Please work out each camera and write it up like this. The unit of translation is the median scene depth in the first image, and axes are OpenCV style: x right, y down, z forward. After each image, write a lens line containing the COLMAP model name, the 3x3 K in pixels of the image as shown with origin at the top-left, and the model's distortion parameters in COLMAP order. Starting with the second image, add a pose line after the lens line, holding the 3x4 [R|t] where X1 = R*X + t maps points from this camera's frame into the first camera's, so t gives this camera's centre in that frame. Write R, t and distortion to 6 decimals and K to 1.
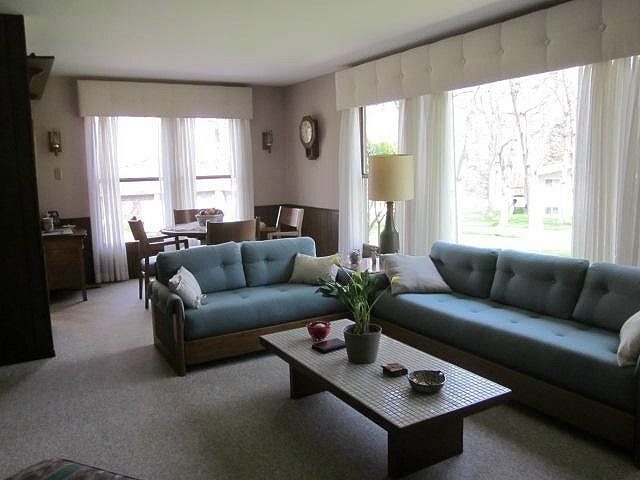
lens RADIAL K [[531.8, 0, 320.7], [0, 531.8, 238.3], [0, 0, 1]] dist [-0.042930, 0.032104]
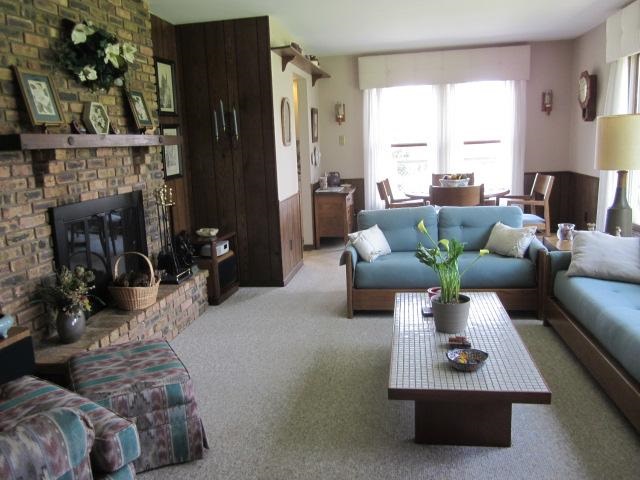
lens RADIAL K [[531.8, 0, 321.7], [0, 531.8, 240.6], [0, 0, 1]] dist [-0.042930, 0.032104]
pose [[0.777932, 0.103716, -0.619729, 0.230098], [-0.058473, 0.993953, 0.092945, -0.006947], [0.625622, -0.036067, 0.779292, 0.039217]]
